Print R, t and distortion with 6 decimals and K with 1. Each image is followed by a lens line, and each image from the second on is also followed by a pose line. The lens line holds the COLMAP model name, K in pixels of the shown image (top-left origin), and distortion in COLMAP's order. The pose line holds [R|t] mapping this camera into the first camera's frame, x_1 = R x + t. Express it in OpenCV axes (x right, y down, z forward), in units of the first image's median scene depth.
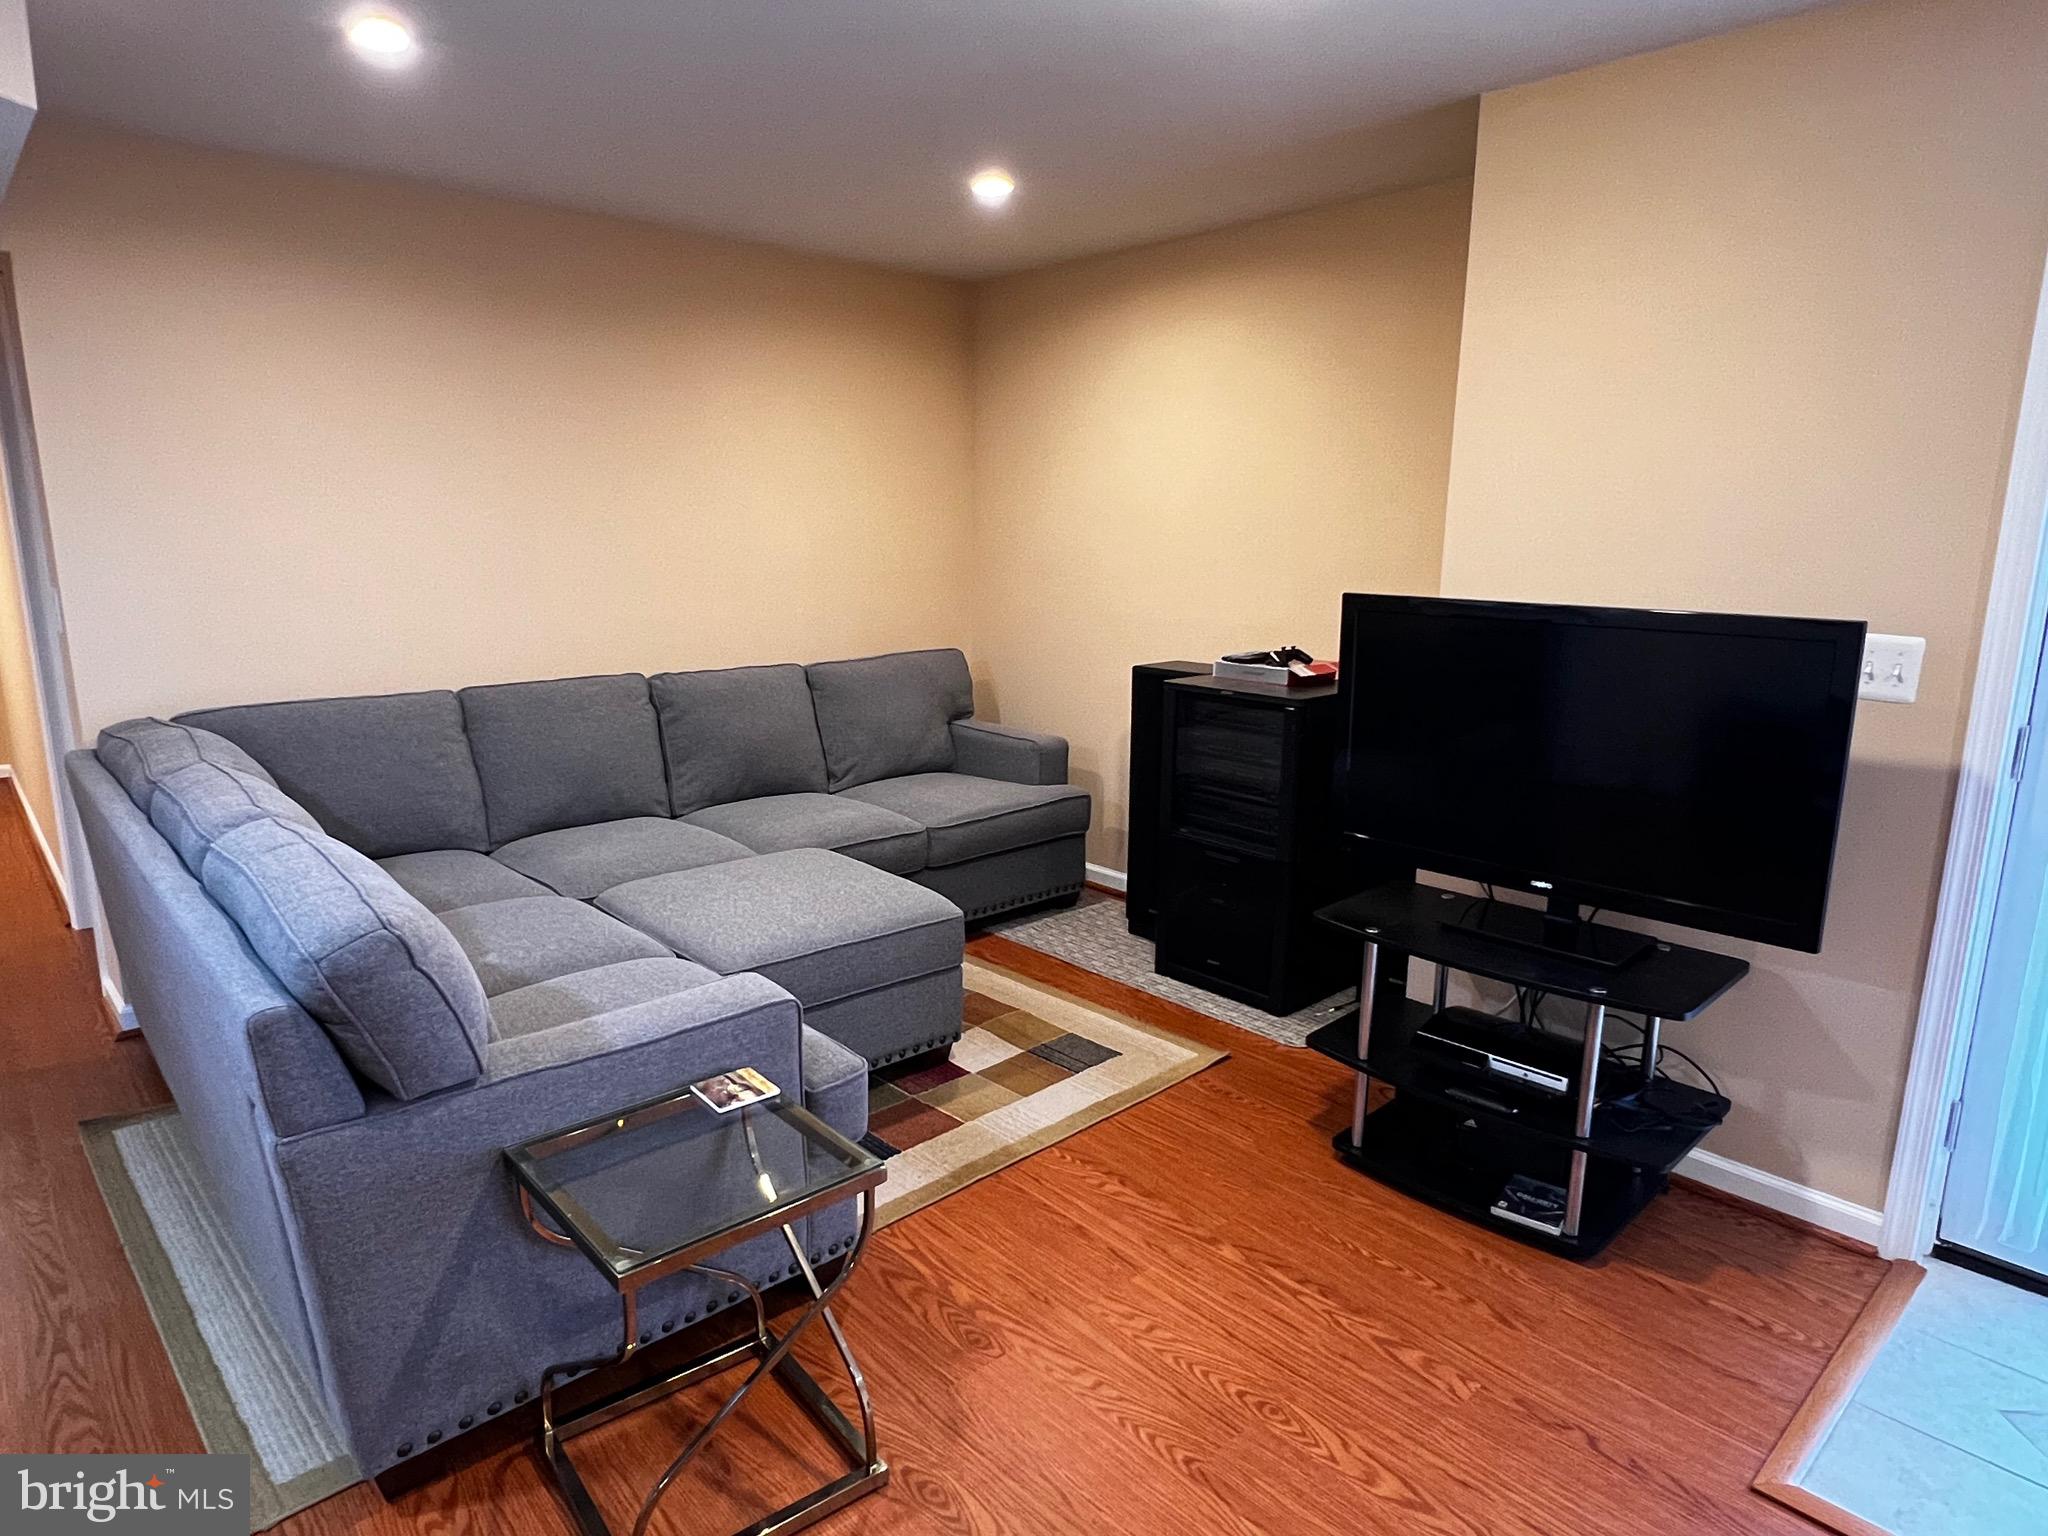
lens RADIAL K [[1239.2, 0, 1011.9], [0, 1239.2, 777.0], [0, 0, 1]] dist [0.005947, 0.000843]
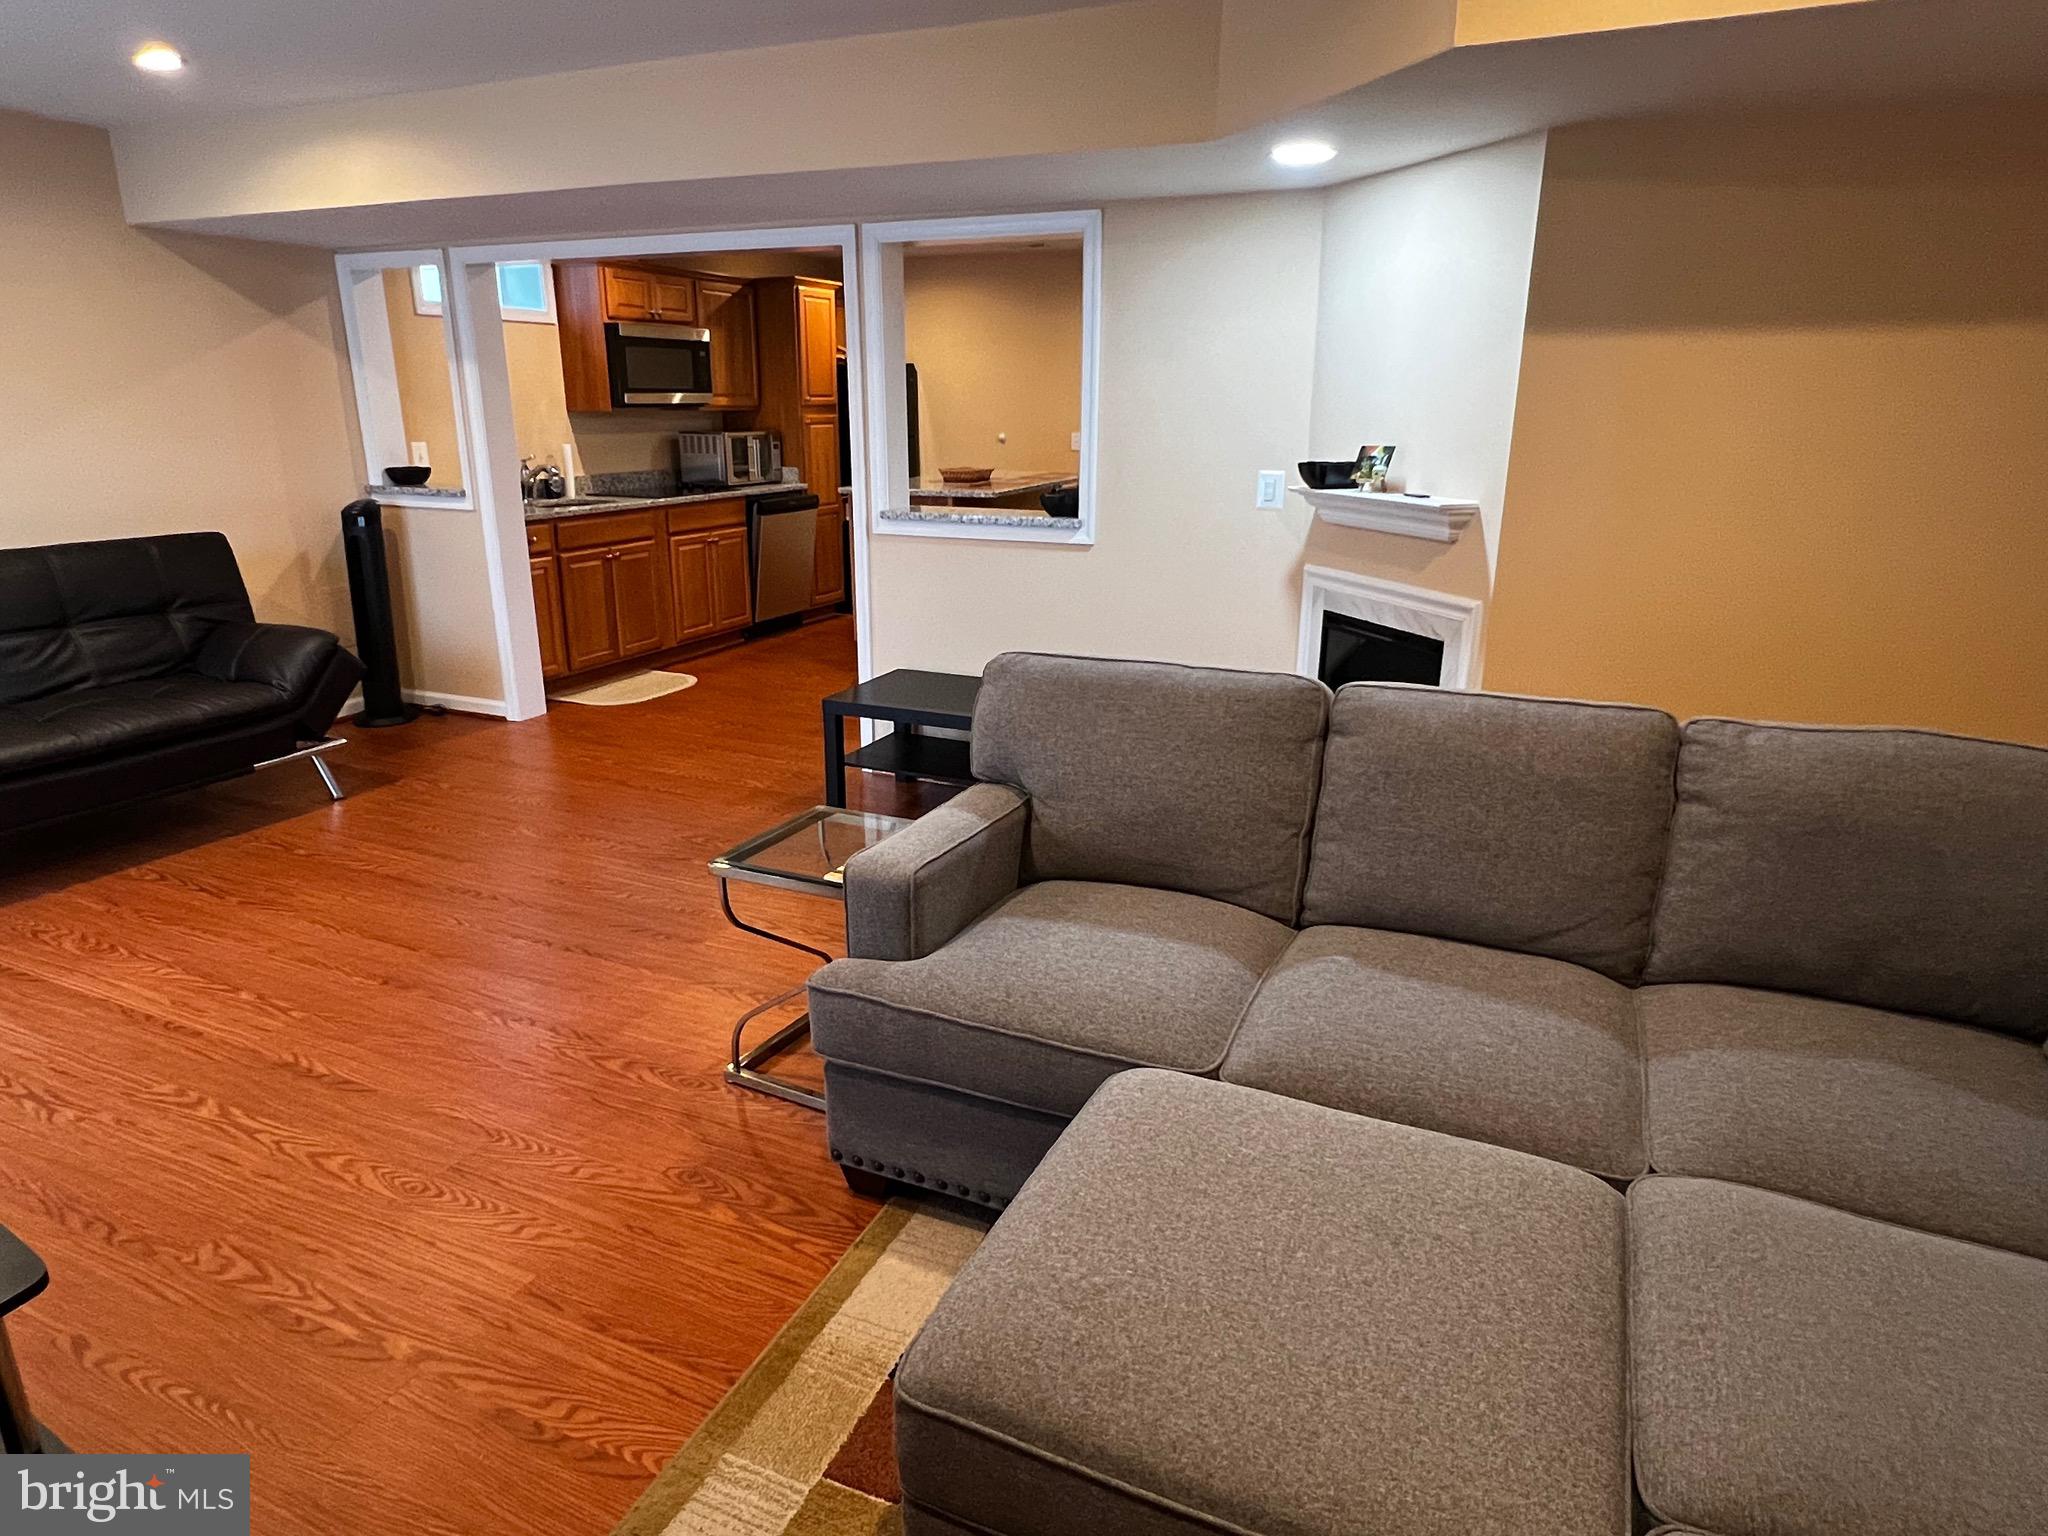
lens RADIAL K [[1239.2, 0, 1011.9], [0, 1239.2, 777.0], [0, 0, 1]] dist [0.005947, 0.000843]
pose [[-0.919604, 0.110096, -0.377104, 0.065599], [-0.086457, 0.879673, 0.467654, -0.297507], [0.383215, 0.462660, -0.799432, 1.398760]]
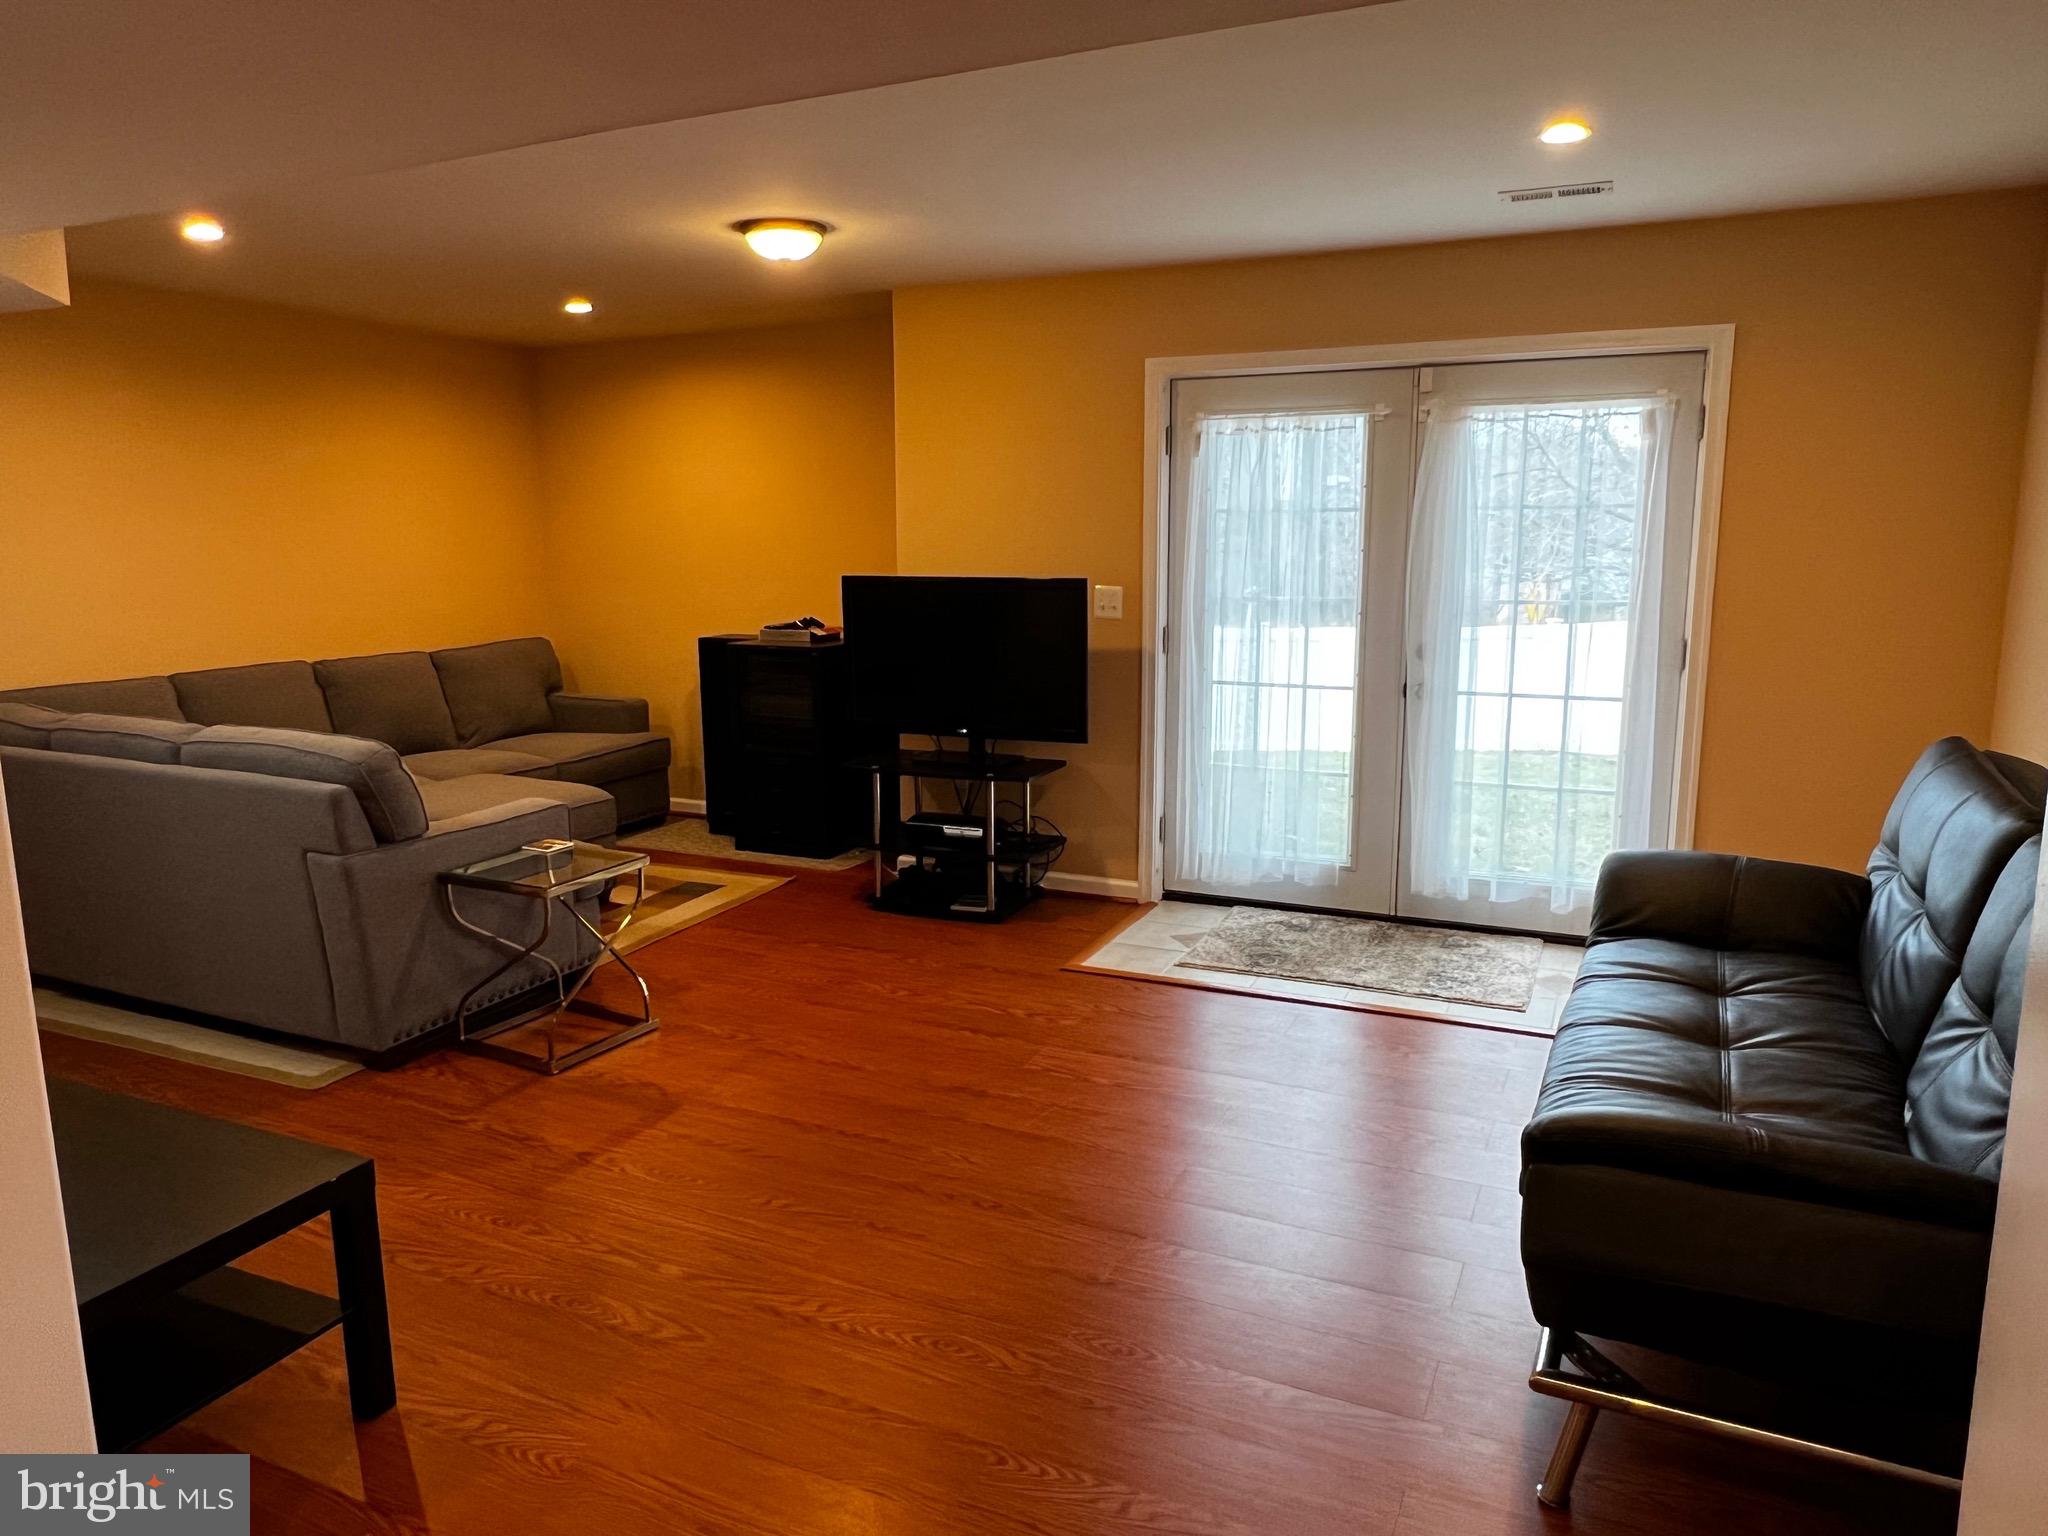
lens RADIAL K [[1393.0, 0, 1013.4], [0, 1393.0, 772.0], [0, 0, 1]] dist [0.002582, -0.000048]
pose [[0.925730, -0.079500, 0.369735, -0.238793], [0.090970, 0.995760, -0.013661, 0.164521], [-0.367082, 0.046281, 0.929037, -0.834187]]
